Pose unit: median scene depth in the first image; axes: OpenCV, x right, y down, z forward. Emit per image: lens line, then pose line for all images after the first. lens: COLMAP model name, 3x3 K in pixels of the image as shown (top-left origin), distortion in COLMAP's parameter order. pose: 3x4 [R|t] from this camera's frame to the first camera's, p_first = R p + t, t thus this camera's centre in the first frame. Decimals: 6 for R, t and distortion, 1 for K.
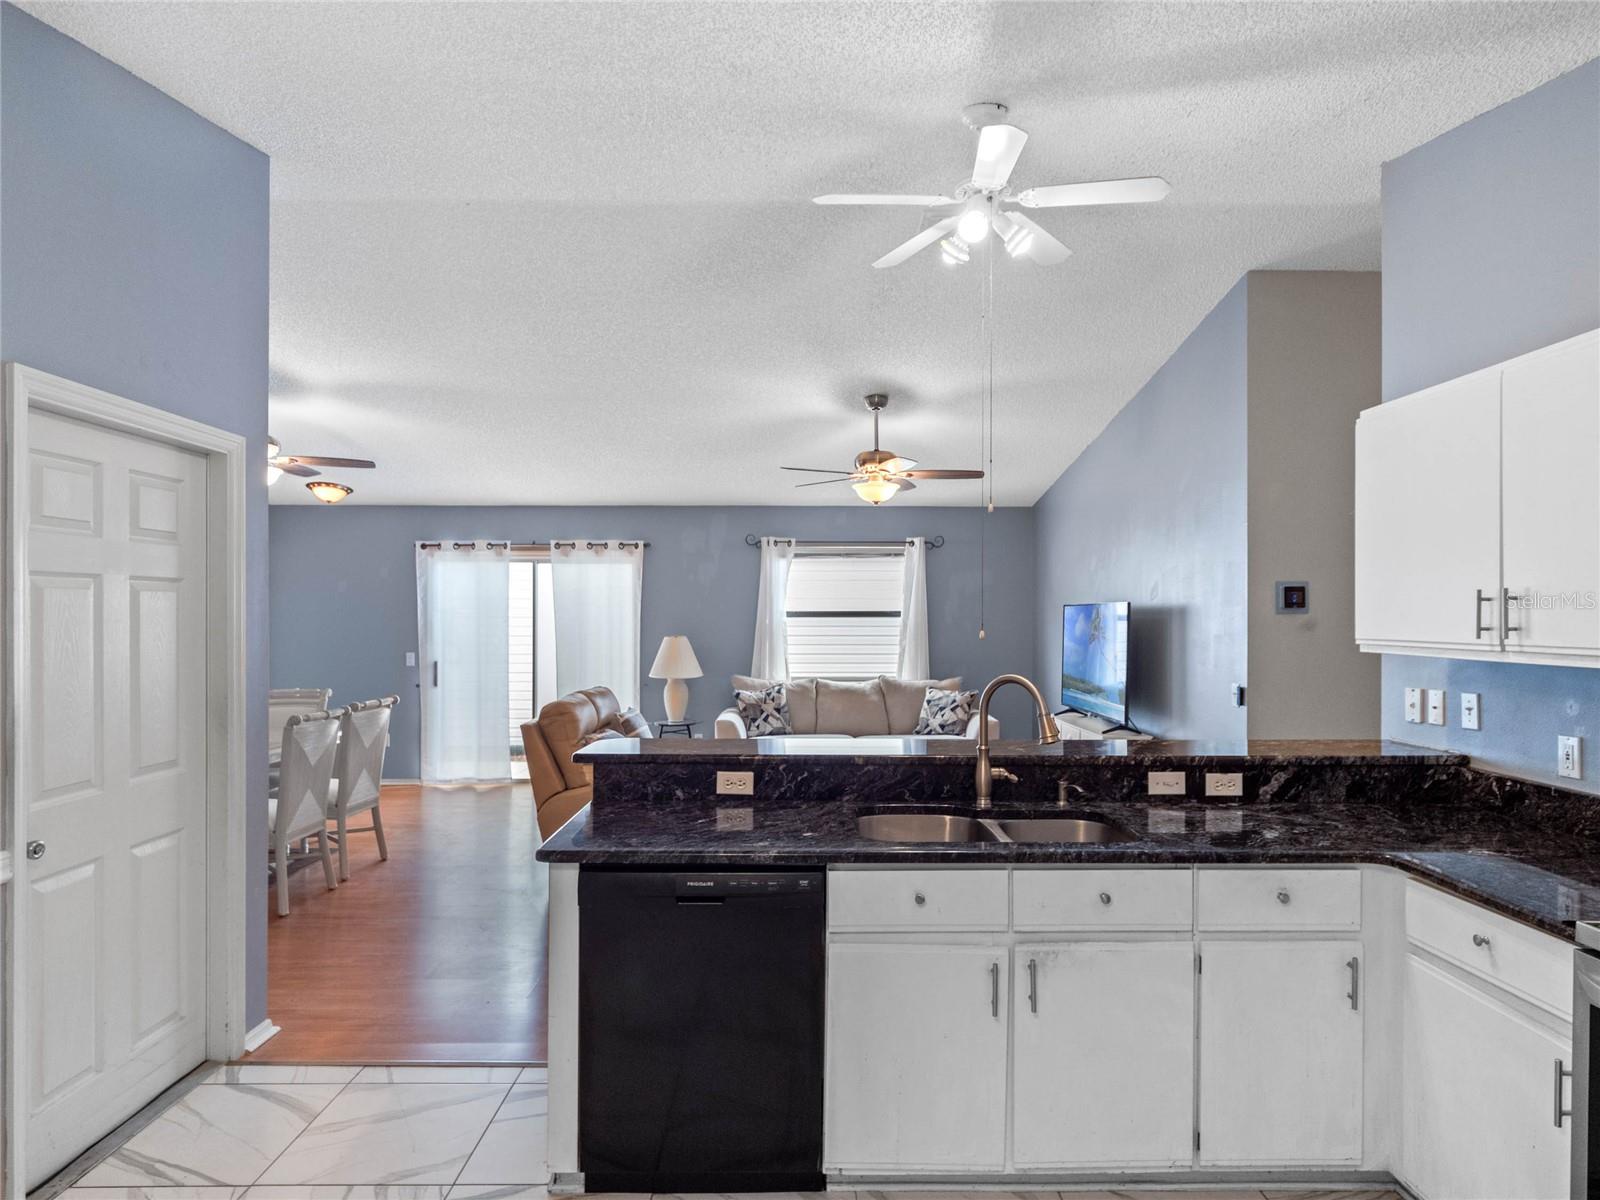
lens RADIAL K [[941.1, 0, 800.0], [0, 941.1, 600.0], [0, 0, 1]] dist [0.000756, 0.050639]
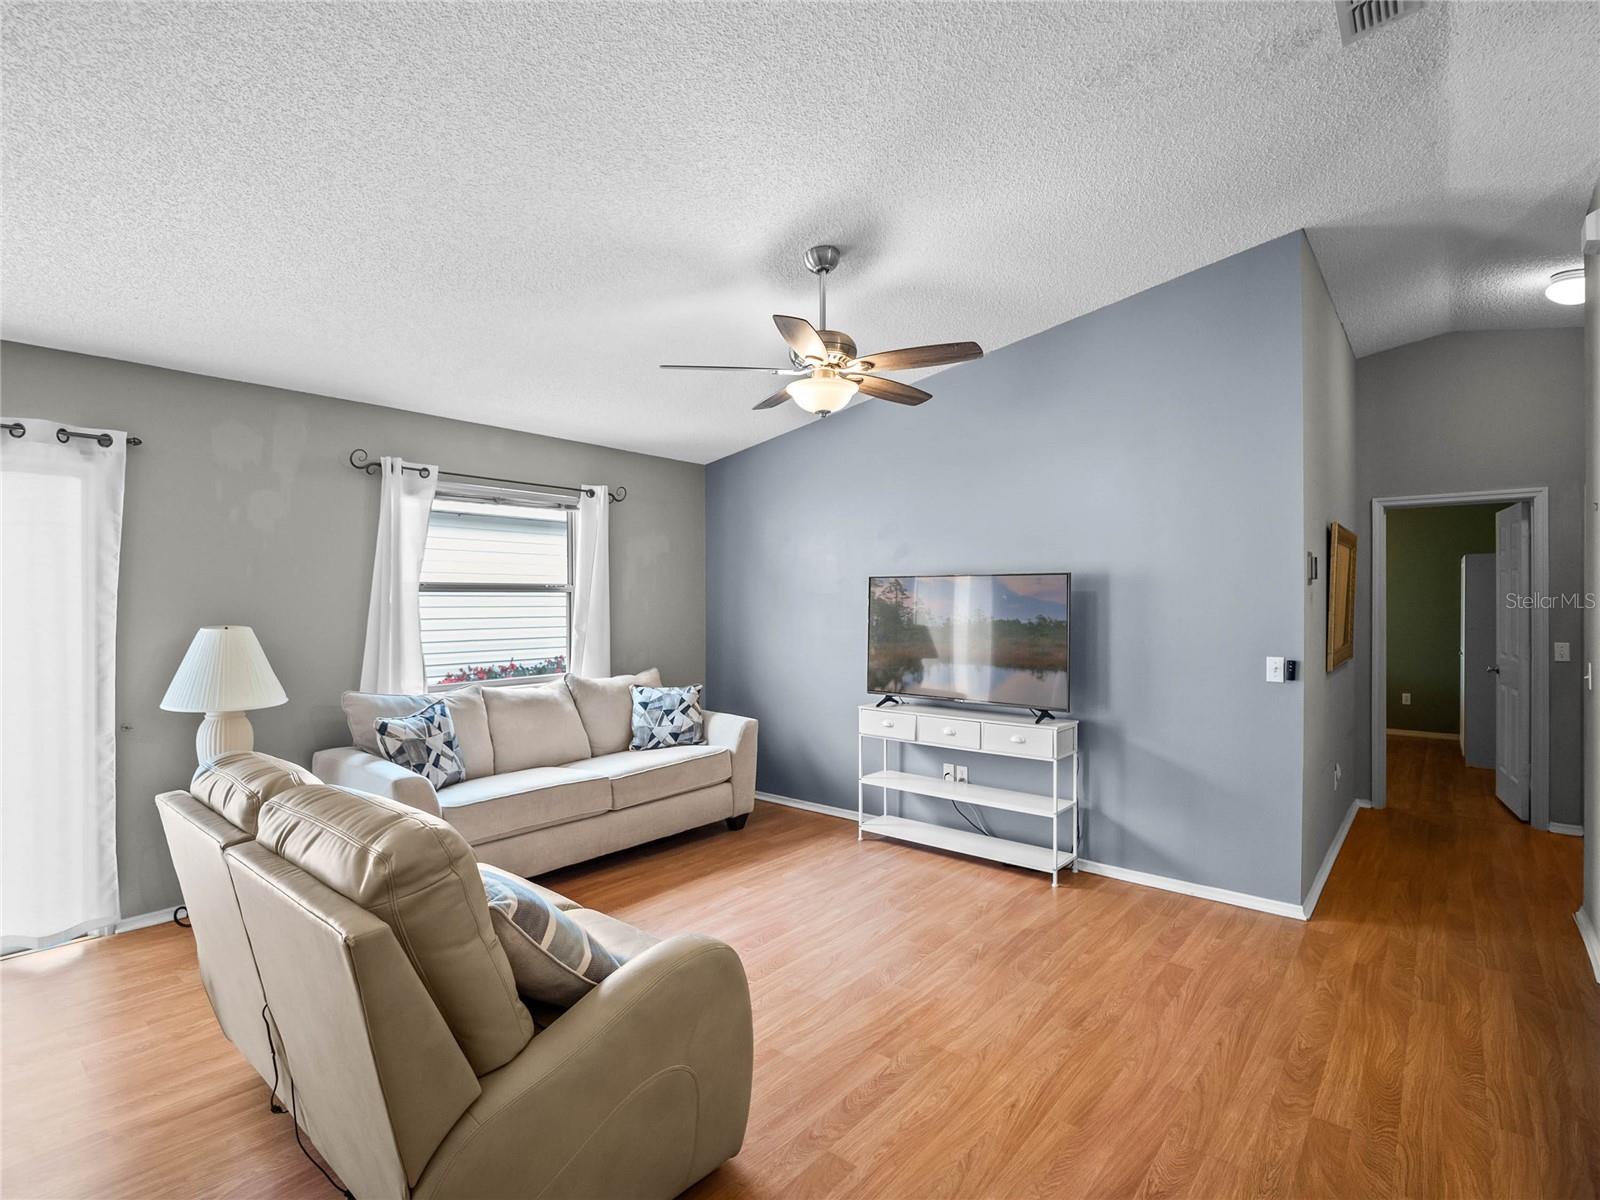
lens RADIAL K [[793.1, 0, 800.0], [0, 793.1, 600.0], [0, 0, 1]] dist [-0.005119, -0.001850]
pose [[0.642948, -0.002419, 0.765906, -0.270775], [-0.012056, 0.999839, 0.013278, 0.014668], [-0.765815, -0.017771, 0.642816, 0.503508]]
